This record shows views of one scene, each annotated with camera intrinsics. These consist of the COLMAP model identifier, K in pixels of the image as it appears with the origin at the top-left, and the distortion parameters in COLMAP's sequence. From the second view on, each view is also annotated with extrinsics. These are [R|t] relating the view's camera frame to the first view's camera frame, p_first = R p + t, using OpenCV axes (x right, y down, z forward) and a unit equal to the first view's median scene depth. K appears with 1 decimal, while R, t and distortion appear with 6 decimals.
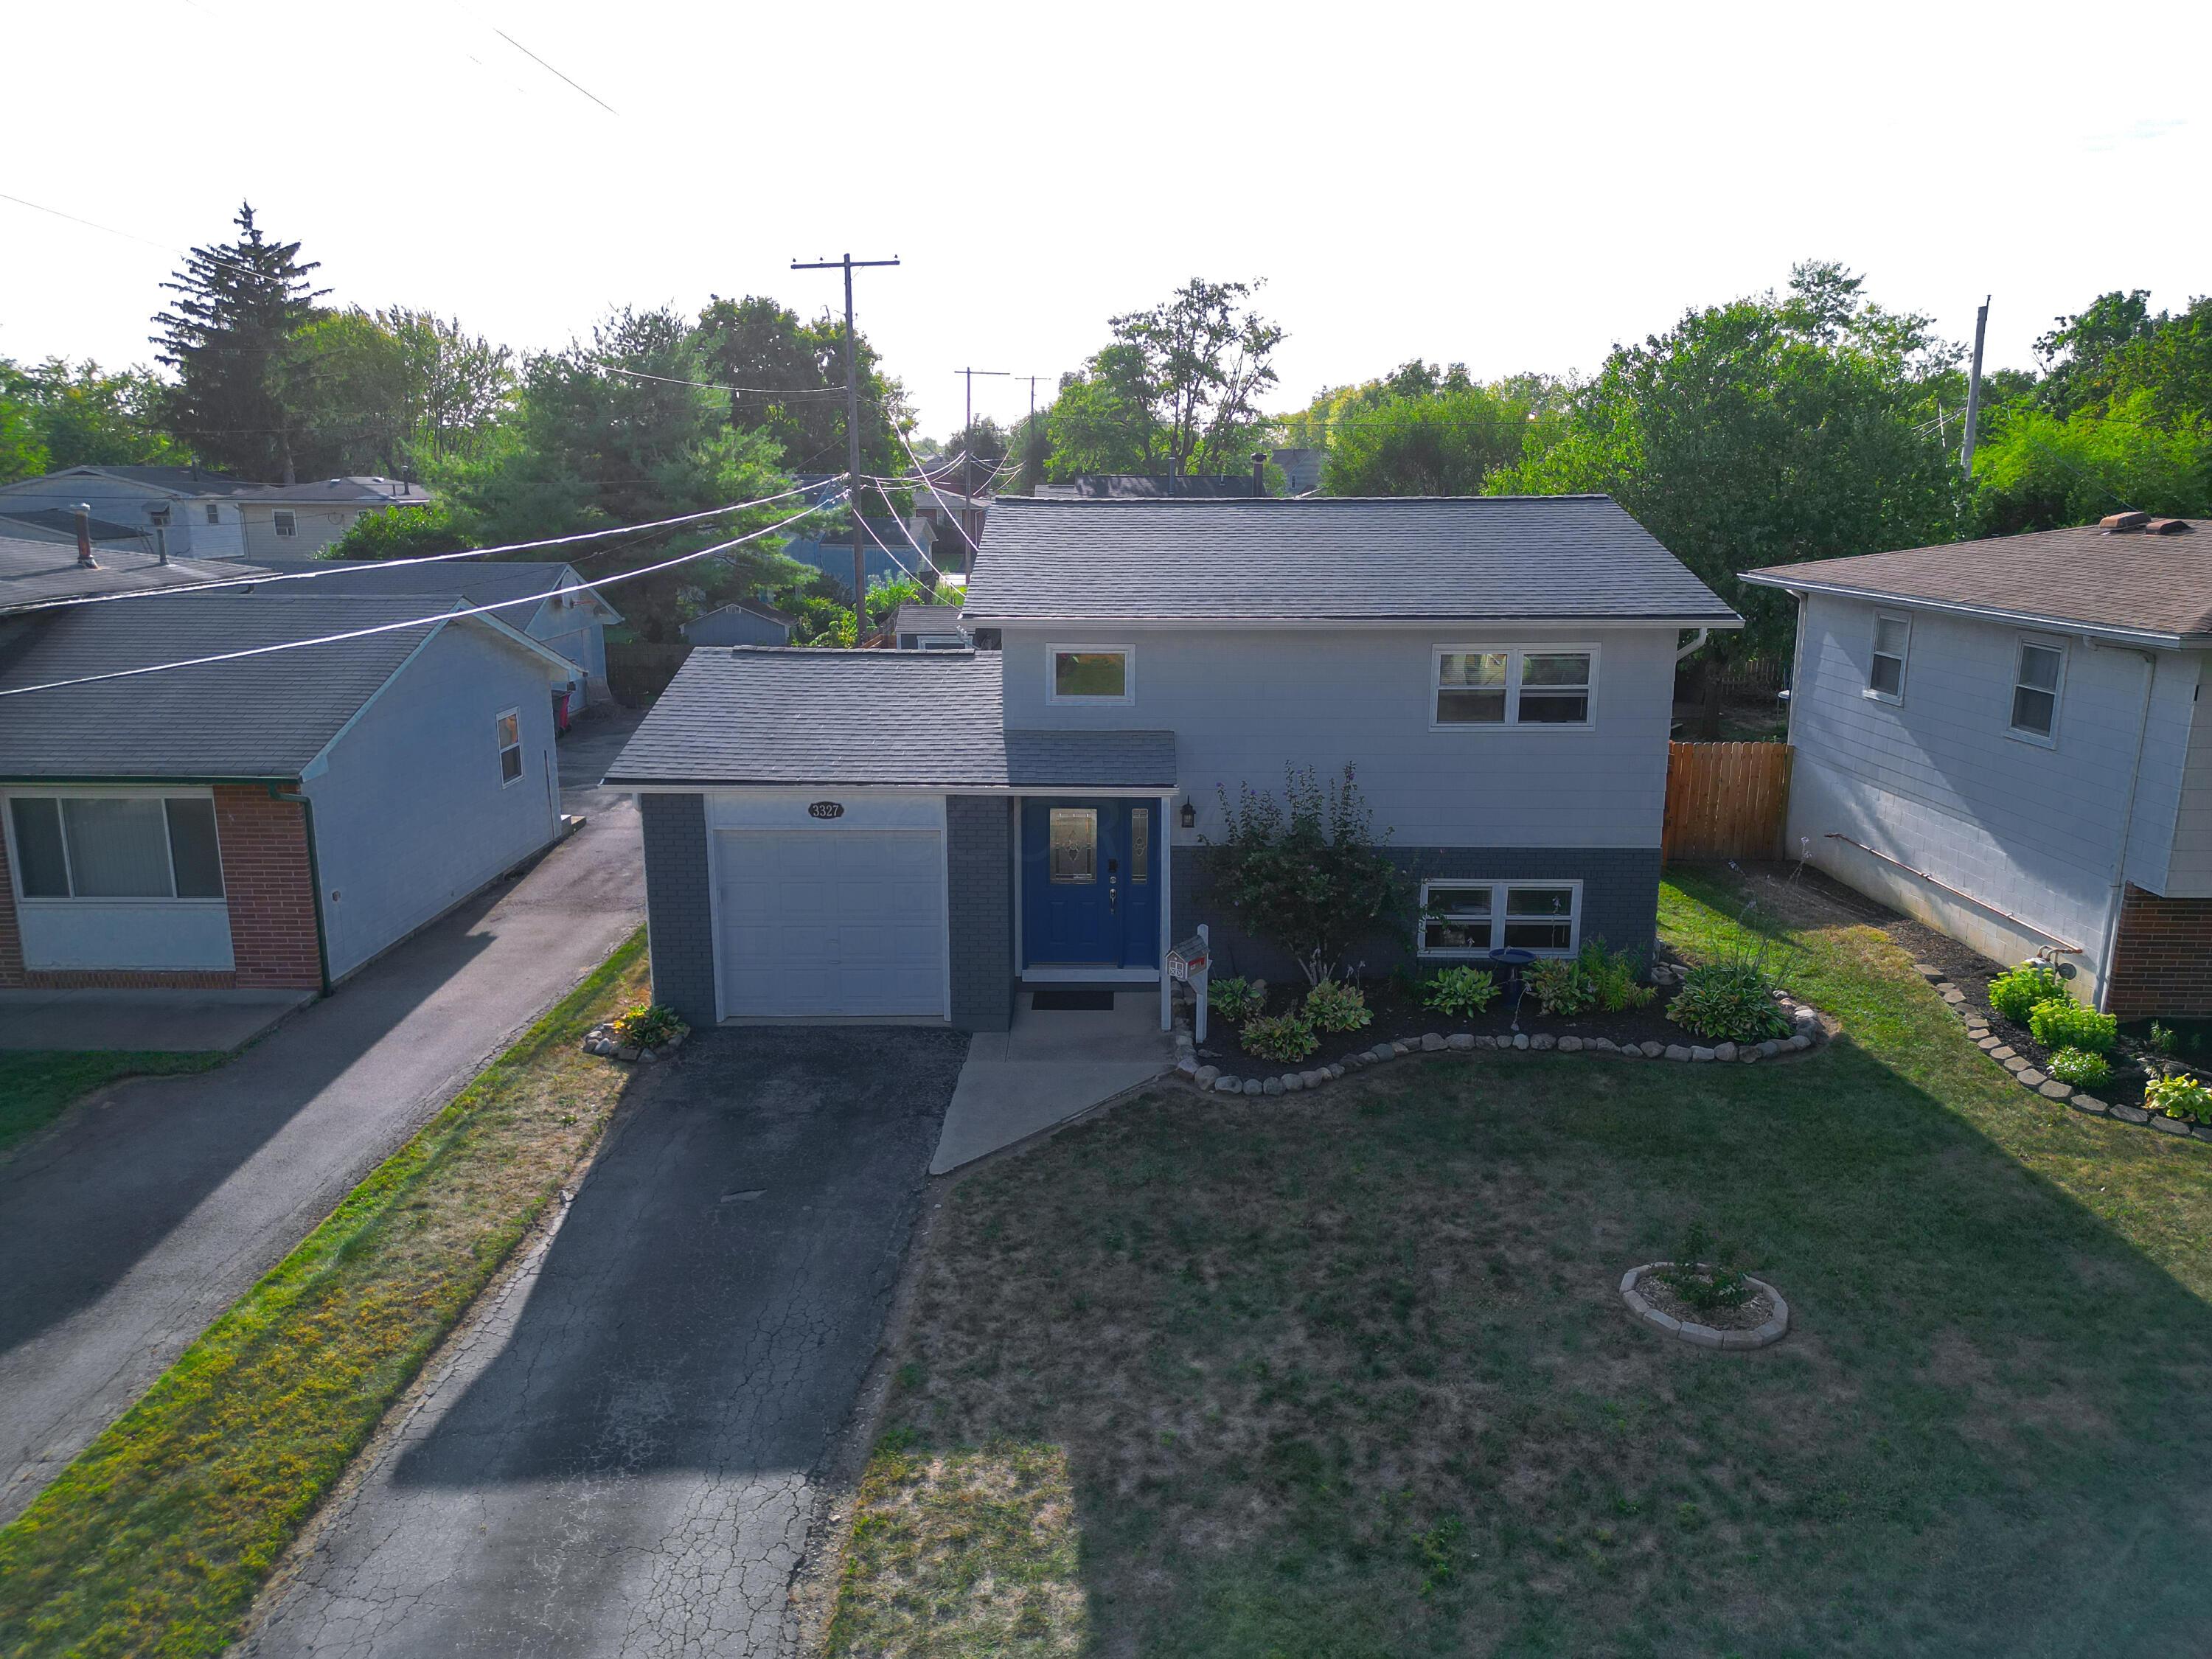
lens RADIAL K [[1532.2, 0, 1116.4], [0, 1532.2, 830.4], [0, 0, 1]] dist [0.082763, -0.083945]
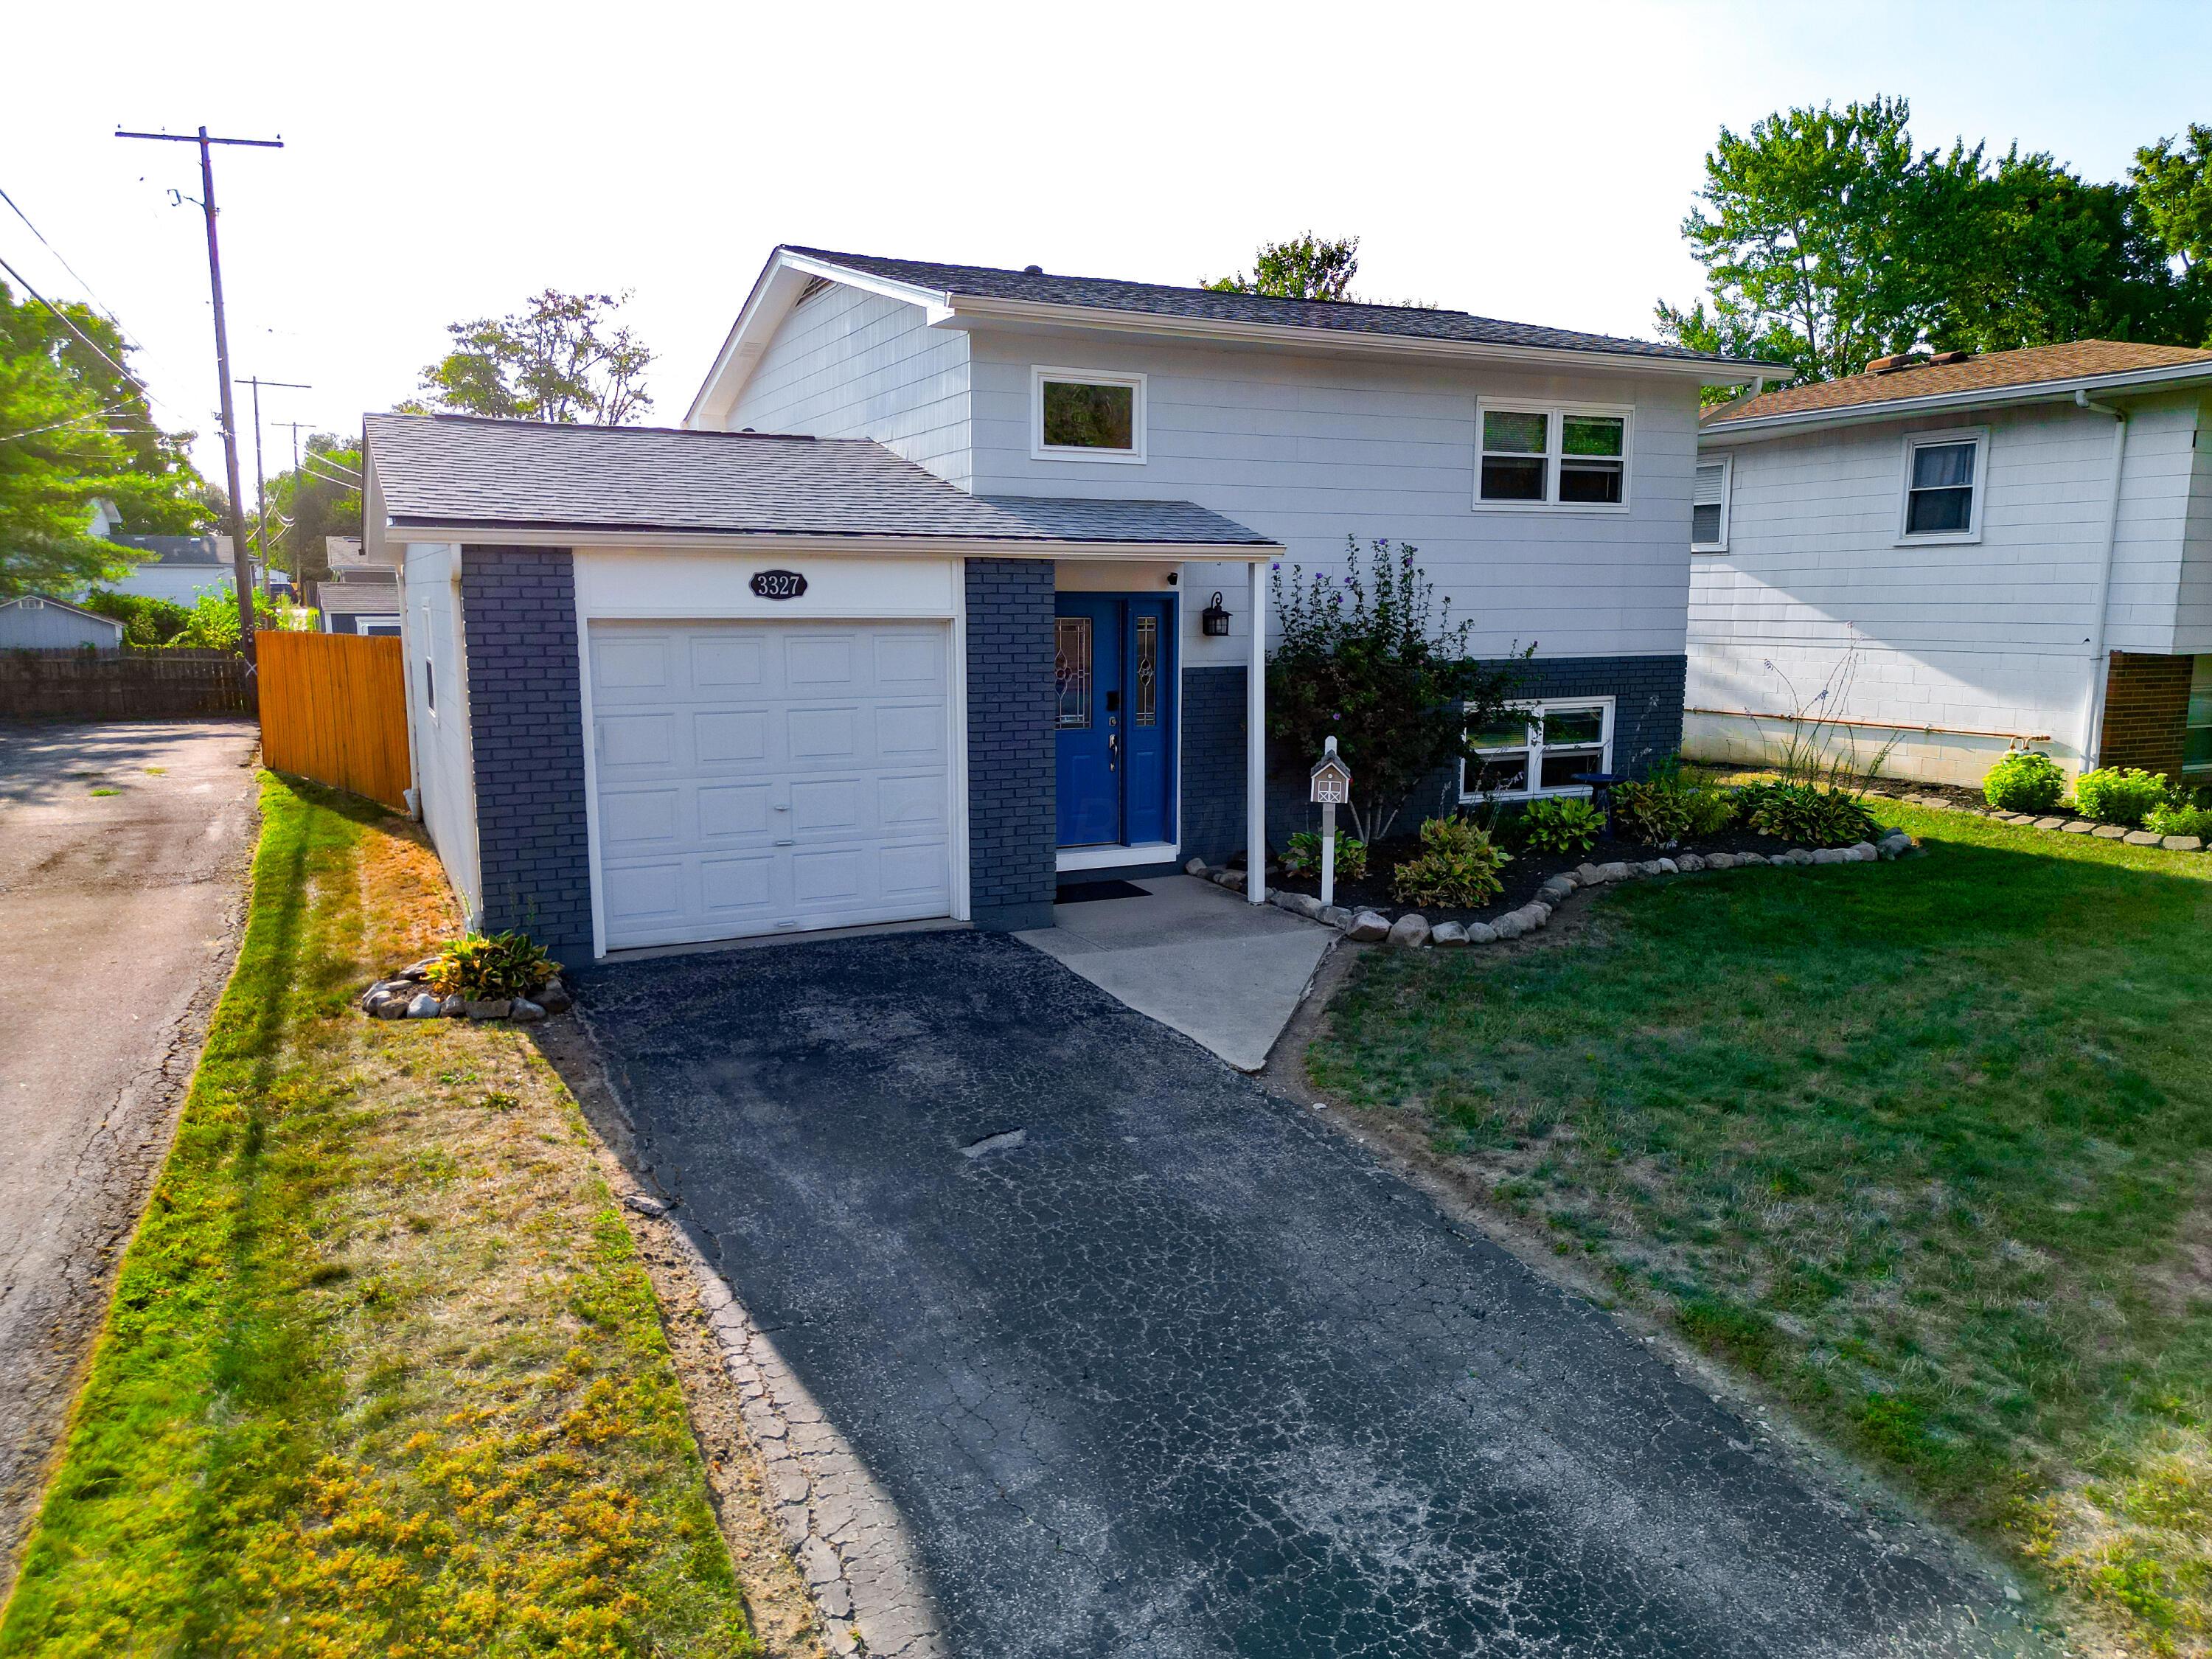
lens RADIAL K [[1540.6, 0, 1106.0], [0, 1540.6, 829.5], [0, 0, 1]] dist [0.030762, -0.005131]
pose [[0.897660, -0.068491, 0.435333, -0.350794], [0.097968, 0.994144, -0.045602, 0.126722], [-0.429660, 0.083584, 0.899114, 0.400951]]
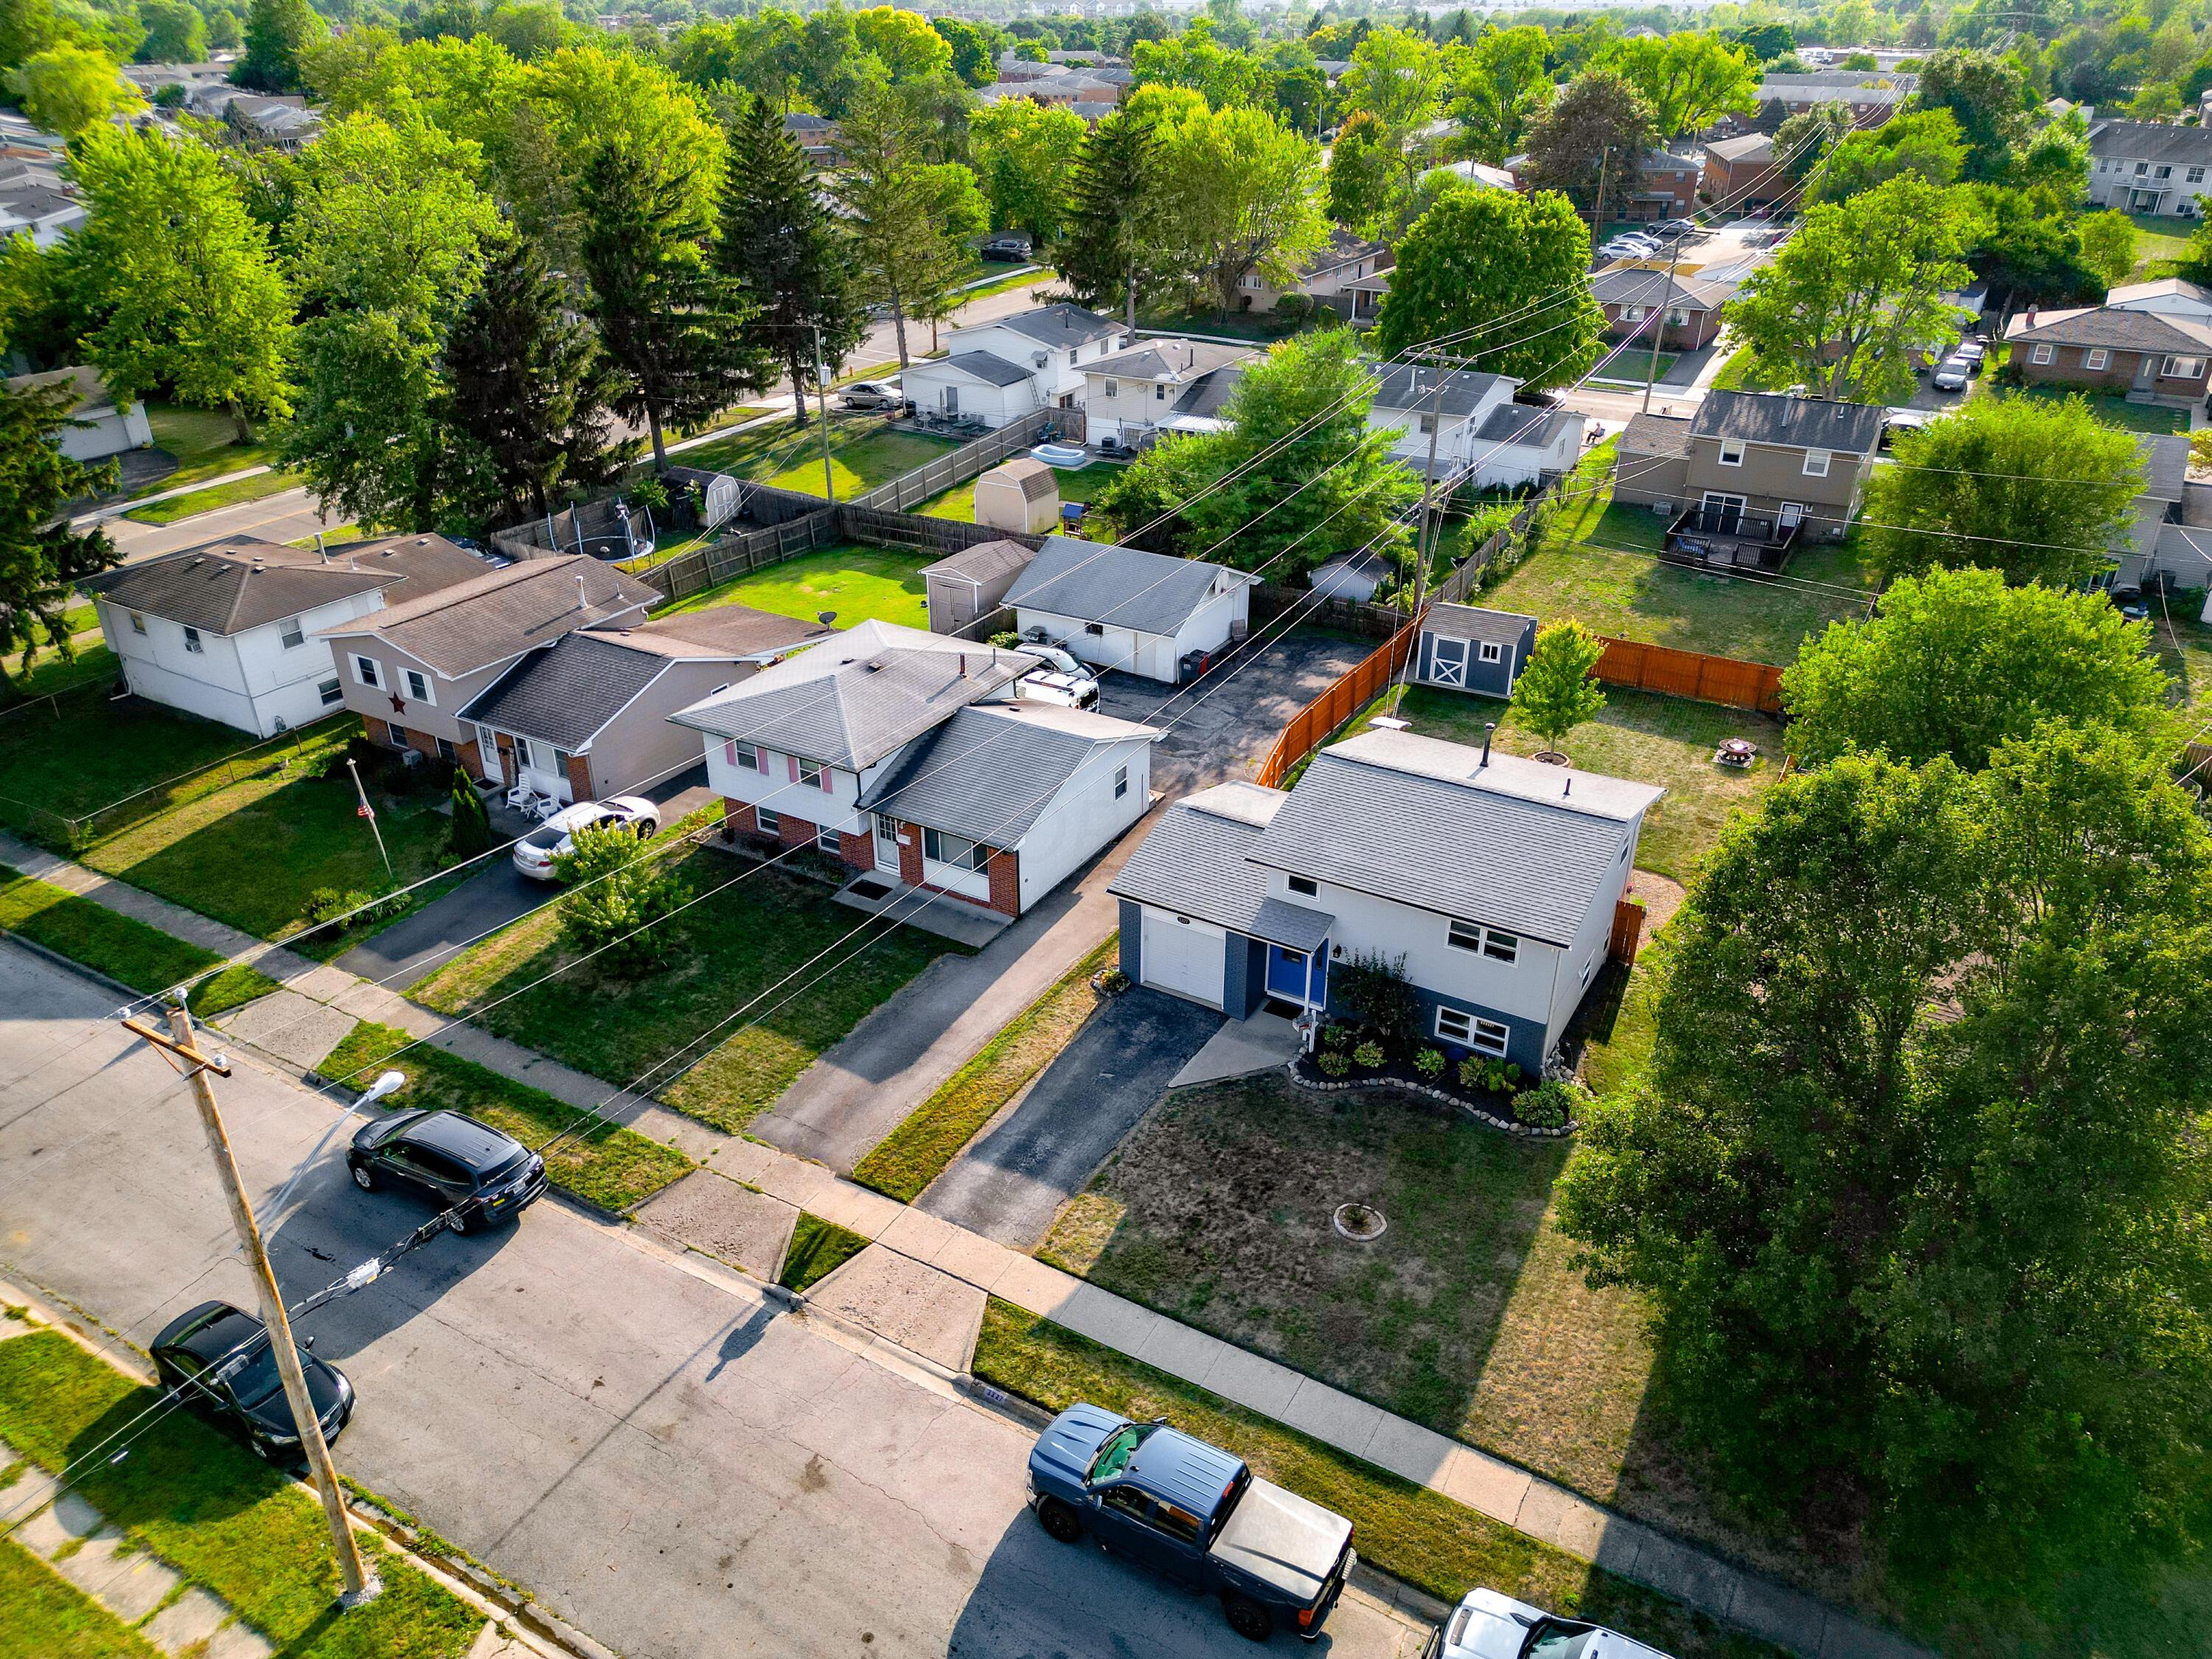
lens RADIAL K [[1532.2, 0, 1116.4], [0, 1532.2, 830.4], [0, 0, 1]] dist [0.082763, -0.083945]
pose [[0.864664, 0.234728, -0.444138, 0.784634], [-0.111256, 0.951644, 0.286350, -0.852415], [0.489875, -0.198184, 0.848967, -1.126189]]
